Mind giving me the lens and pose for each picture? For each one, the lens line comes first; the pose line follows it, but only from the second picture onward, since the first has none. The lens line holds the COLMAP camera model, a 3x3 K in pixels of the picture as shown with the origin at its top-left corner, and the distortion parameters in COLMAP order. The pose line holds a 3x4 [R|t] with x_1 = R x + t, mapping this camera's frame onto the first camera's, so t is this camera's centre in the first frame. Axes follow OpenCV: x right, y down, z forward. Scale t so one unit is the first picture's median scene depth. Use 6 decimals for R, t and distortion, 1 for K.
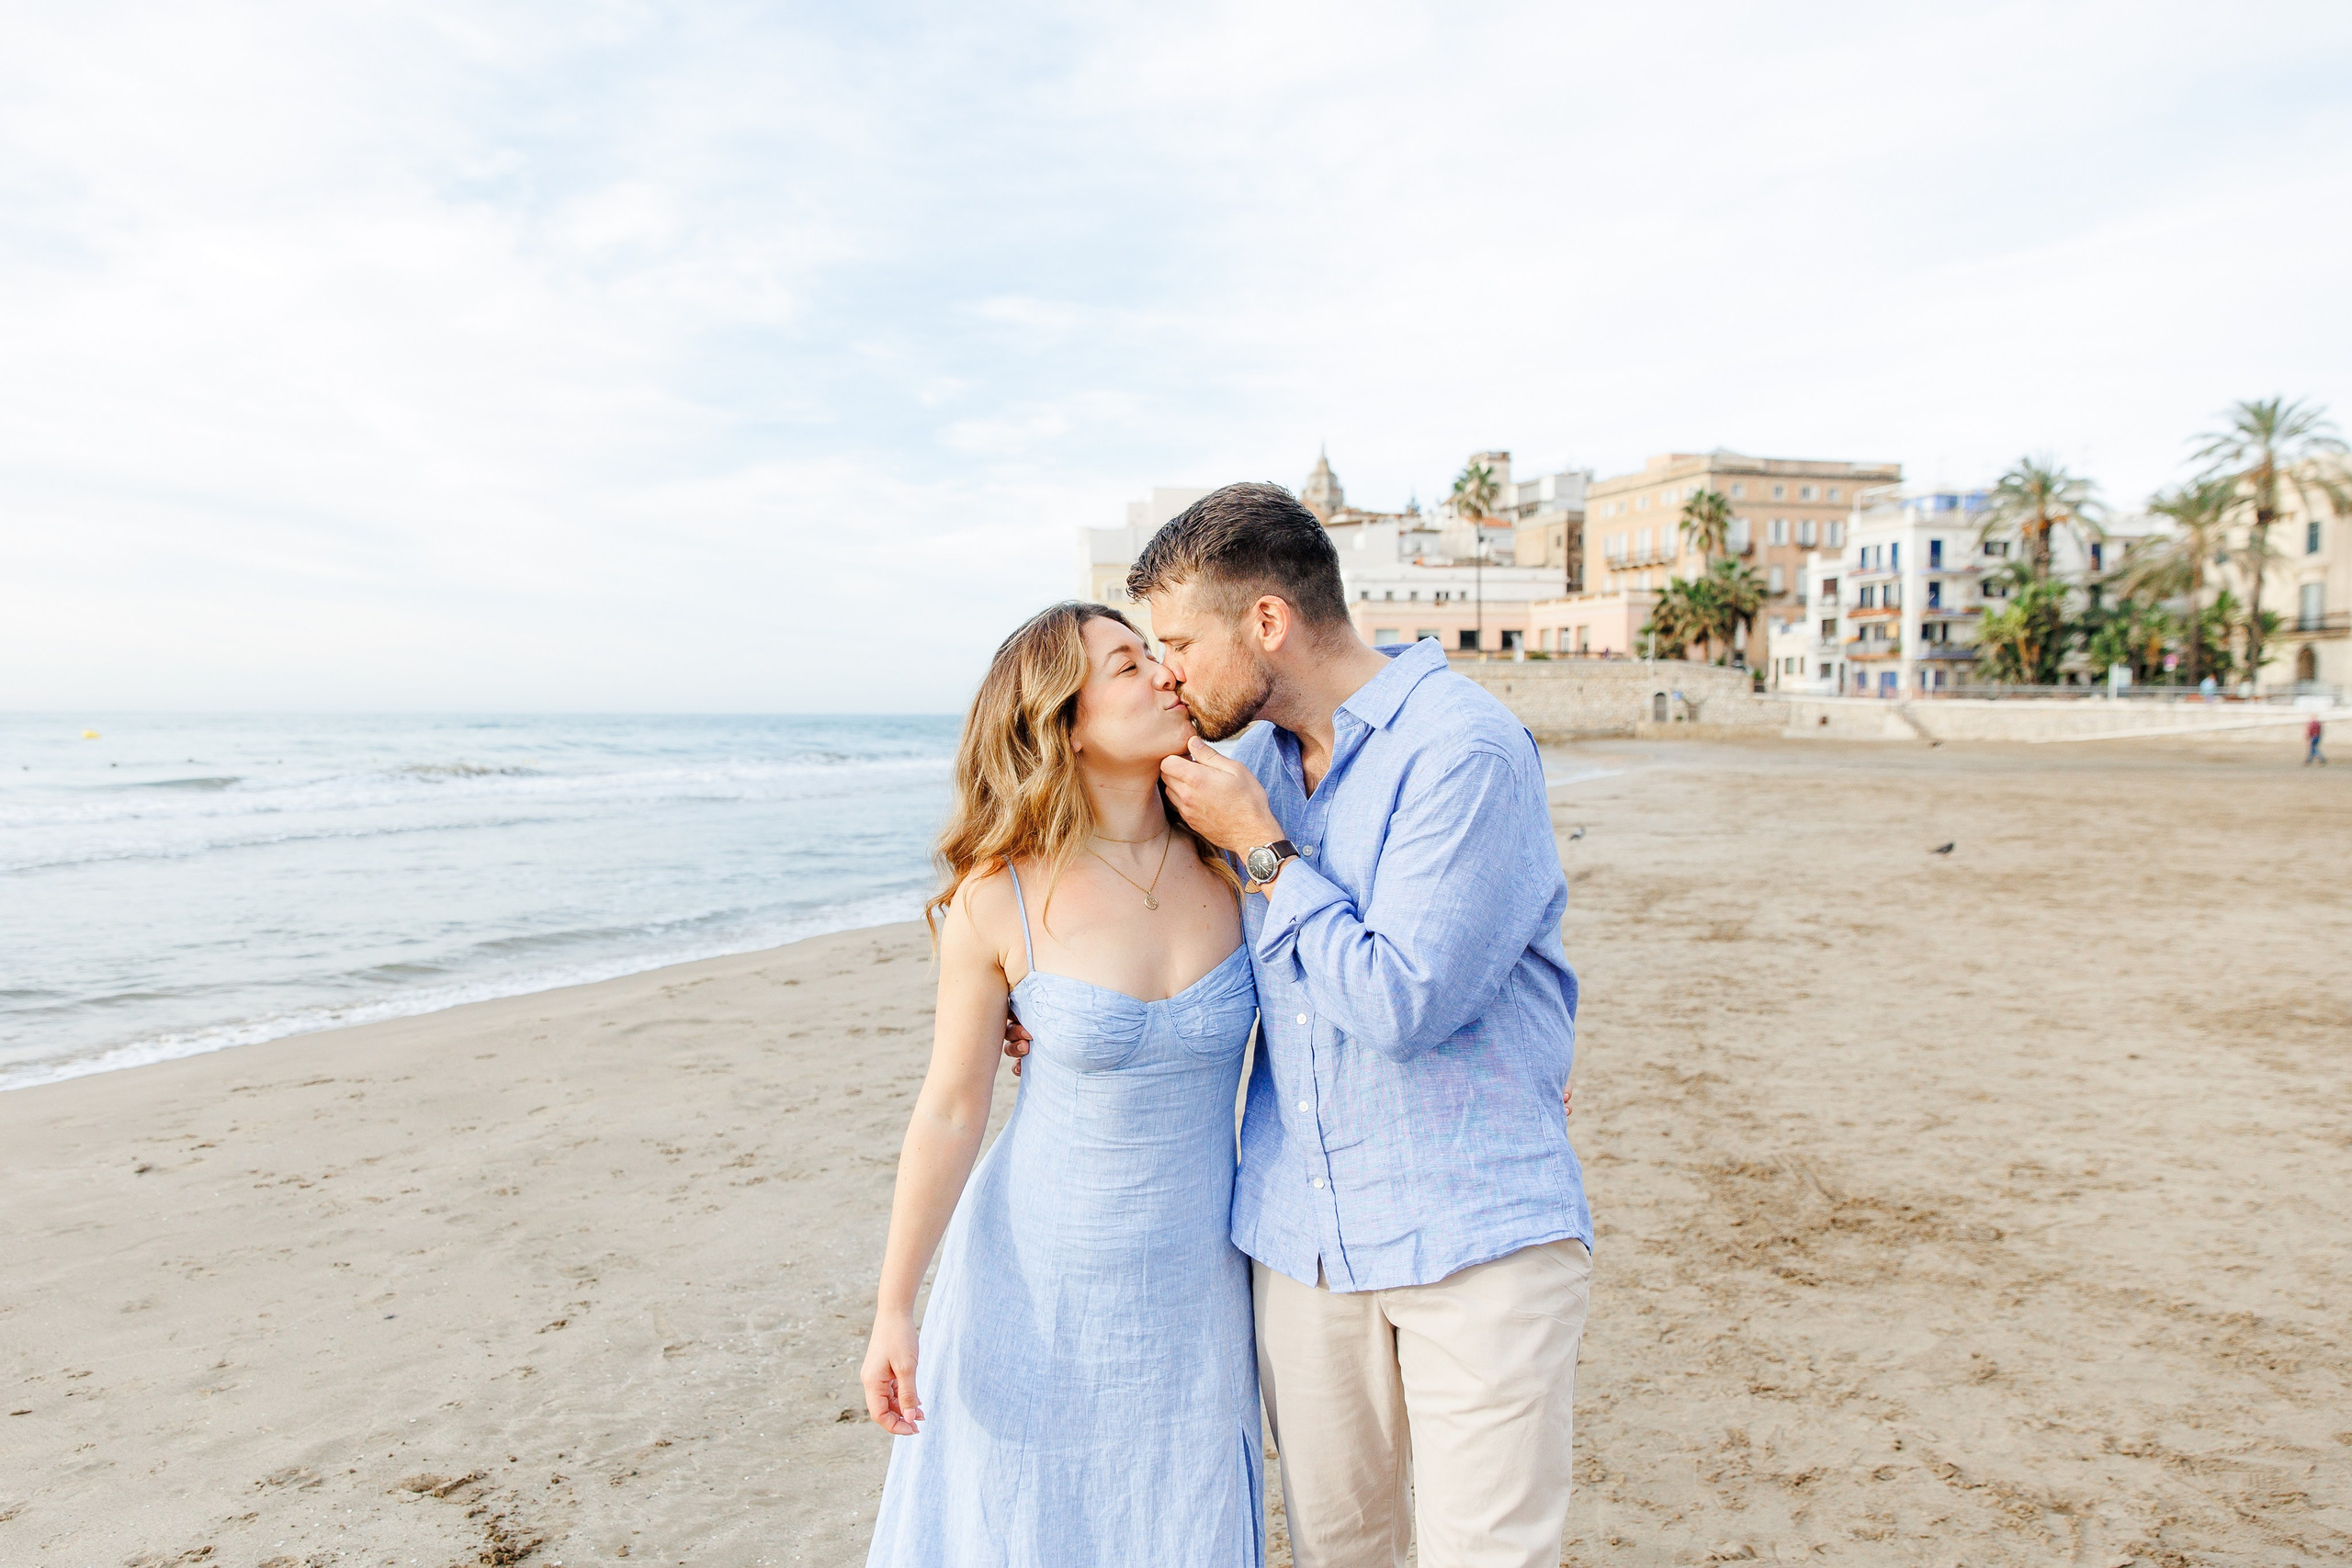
lens RADIAL K [[1673.7, 0, 1065.3], [0, 1673.7, 786.8], [0, 0, 1]] dist [-0.002817, 0.000484]
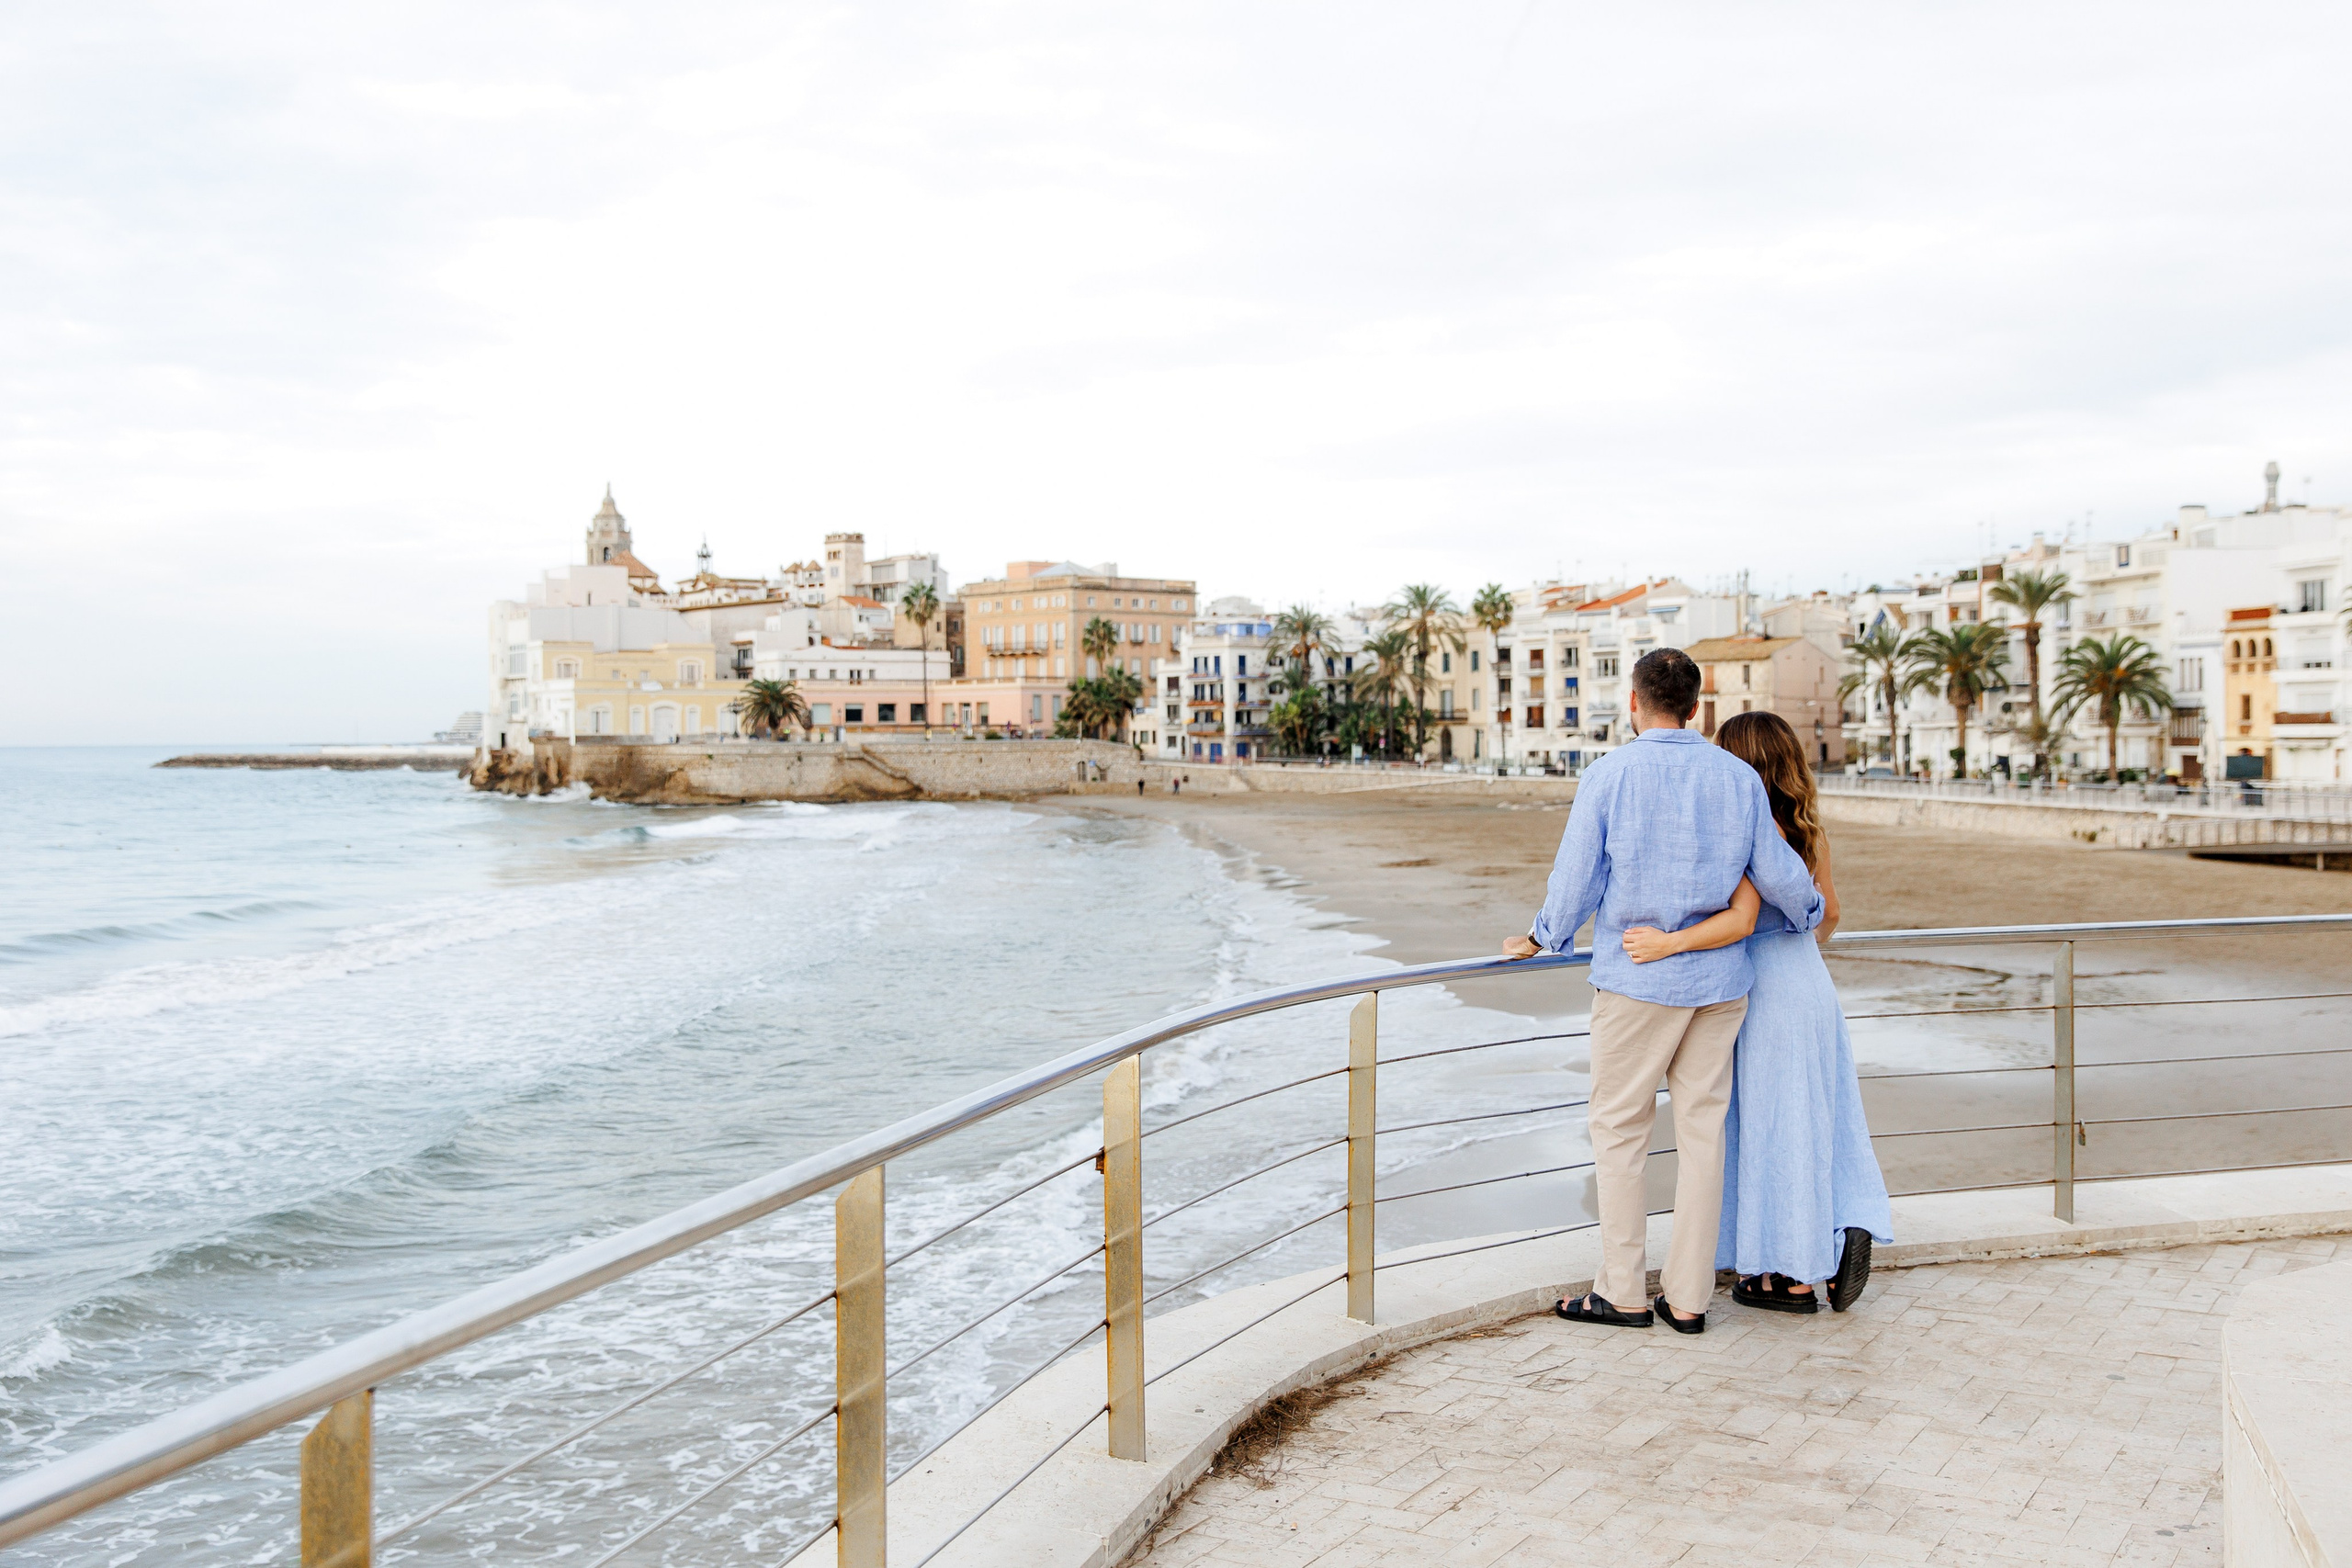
lens RADIAL K [[2249.7, 0, 1187.1], [0, 2249.7, 771.5], [0, 0, 1]] dist [0.009625, 0.000000]
pose [[0.862919, -0.022585, 0.504837, -0.521617], [0.036483, 0.999178, -0.017659, -0.010189], [-0.504024, 0.033657, 0.863034, -0.684273]]
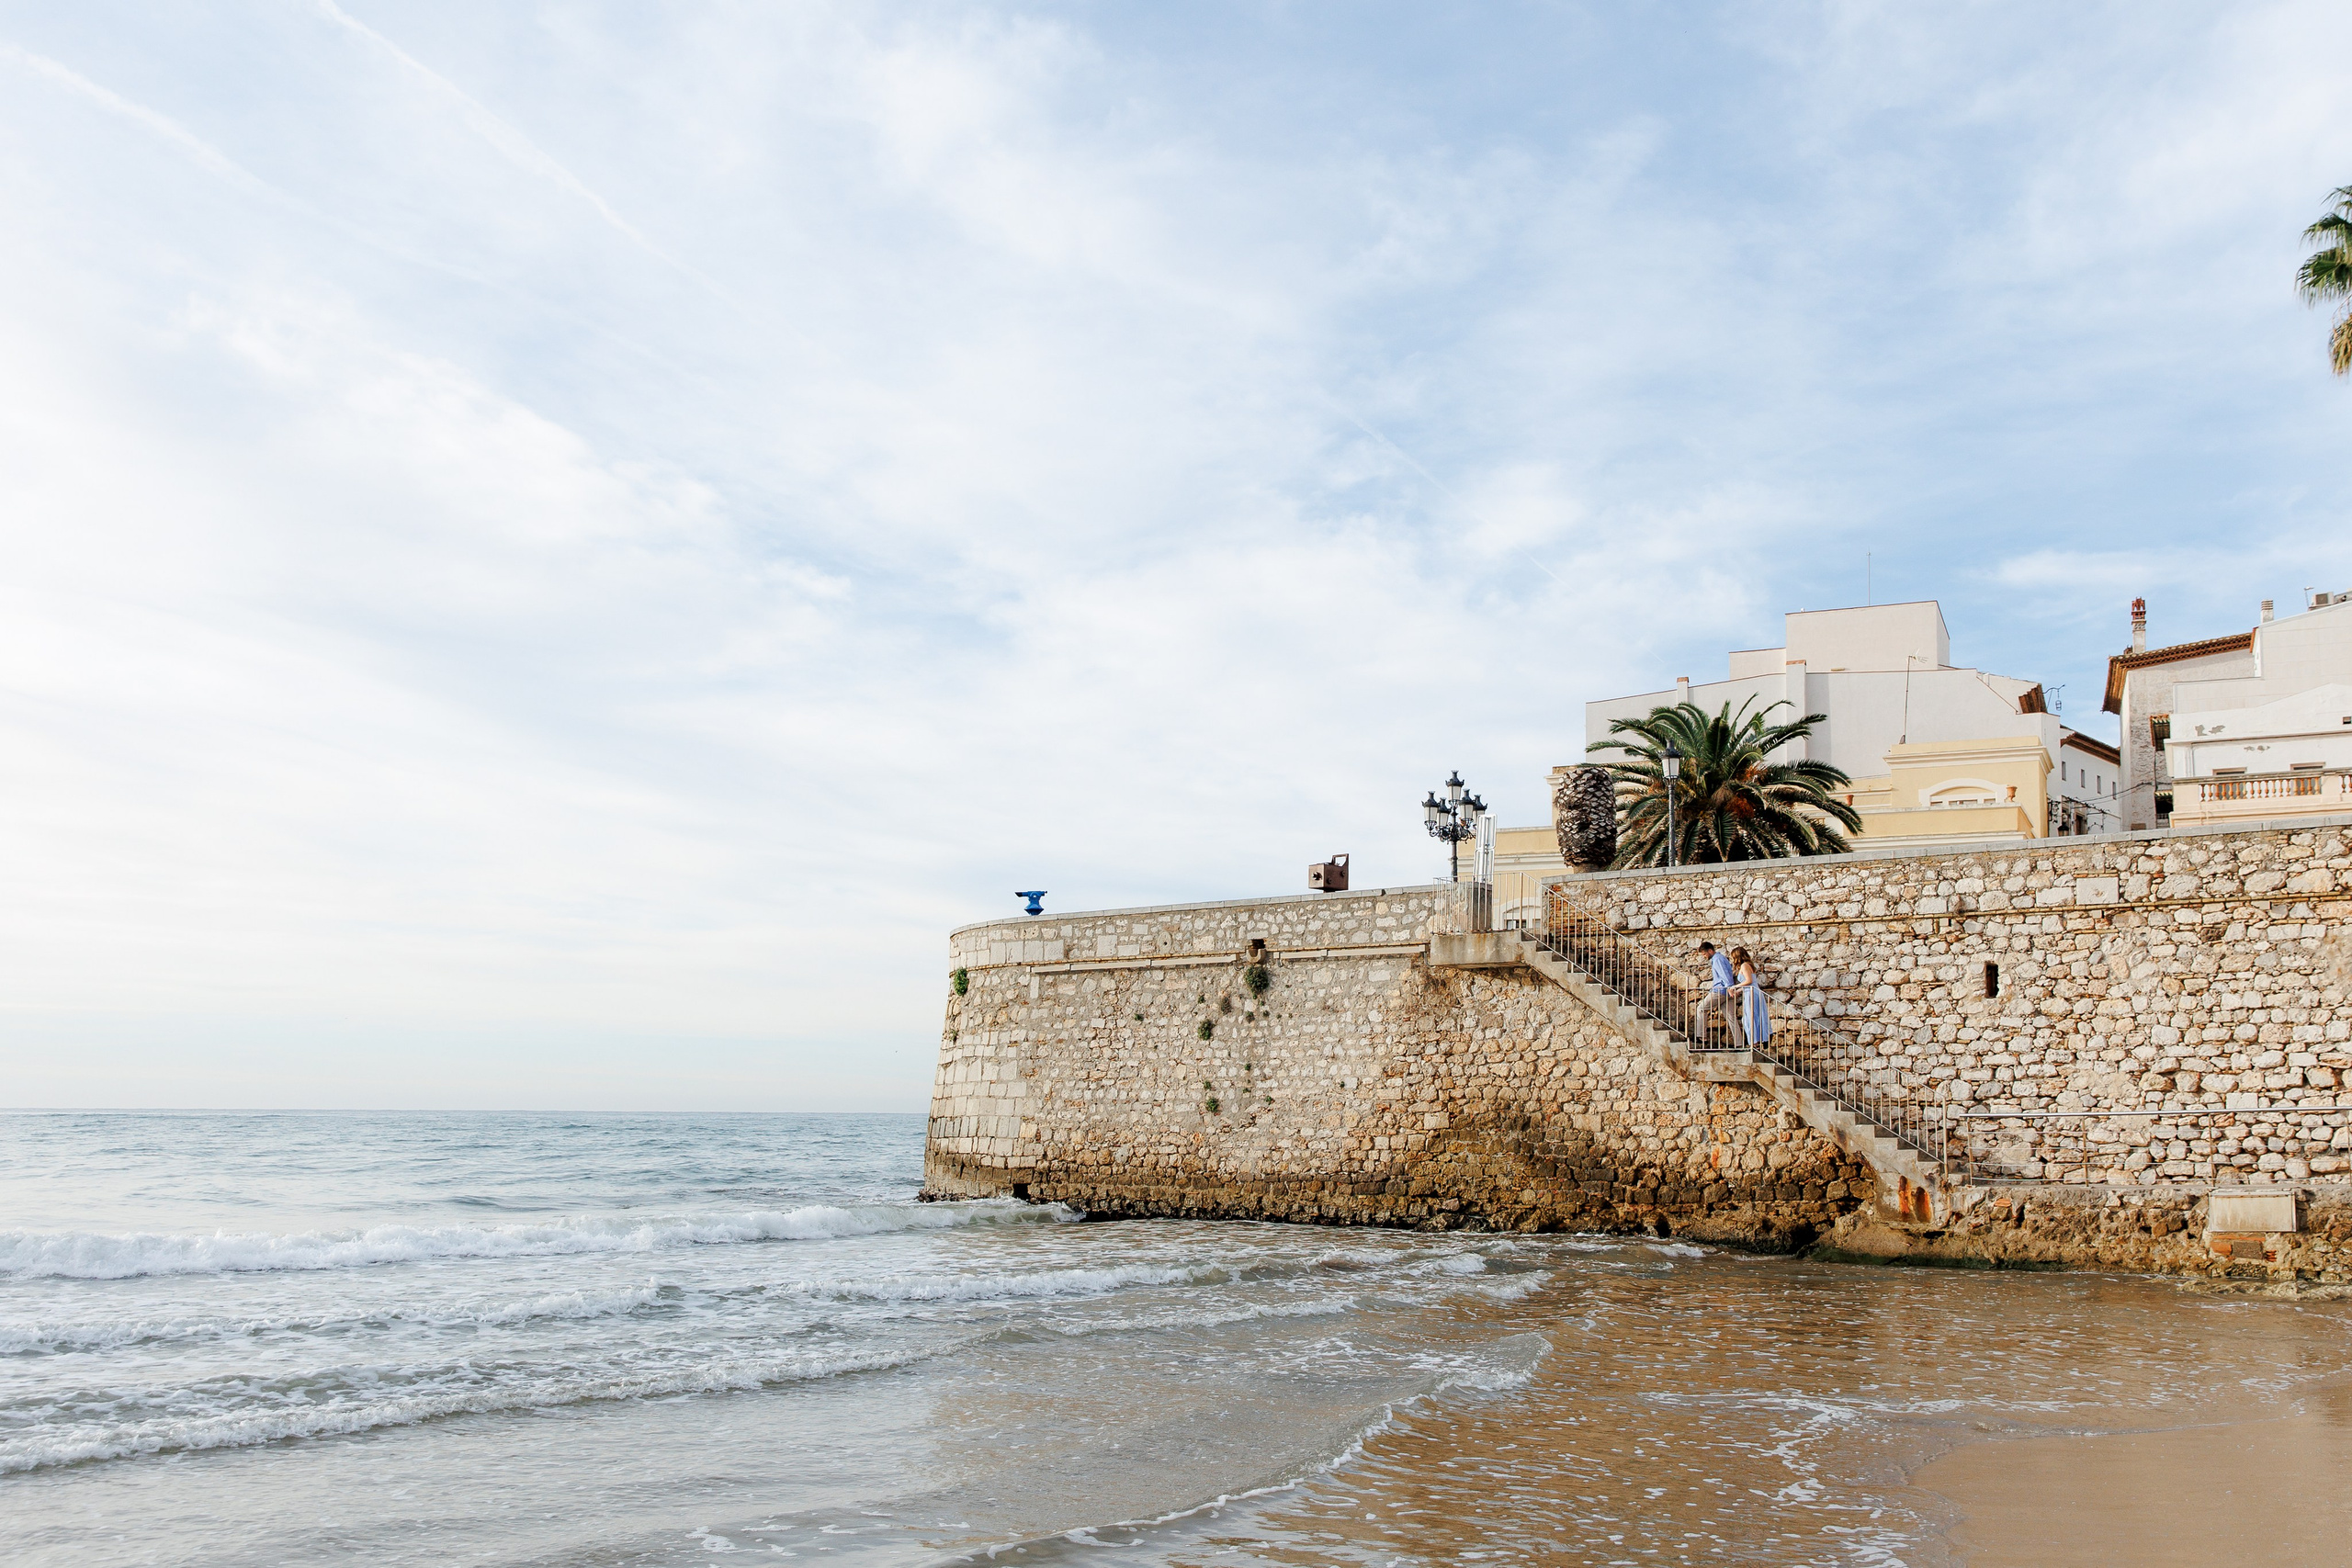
lens RADIAL K [[1998.5, 0, 1169.6], [0, 1998.5, 791.1], [0, 0, 1]] dist [0.003723, 0.000360]
pose [[0.880724, -0.072569, -0.468038, 0.252072], [-0.027839, 0.978552, -0.204111, -0.028953], [0.472812, 0.192795, 0.859813, 0.747345]]
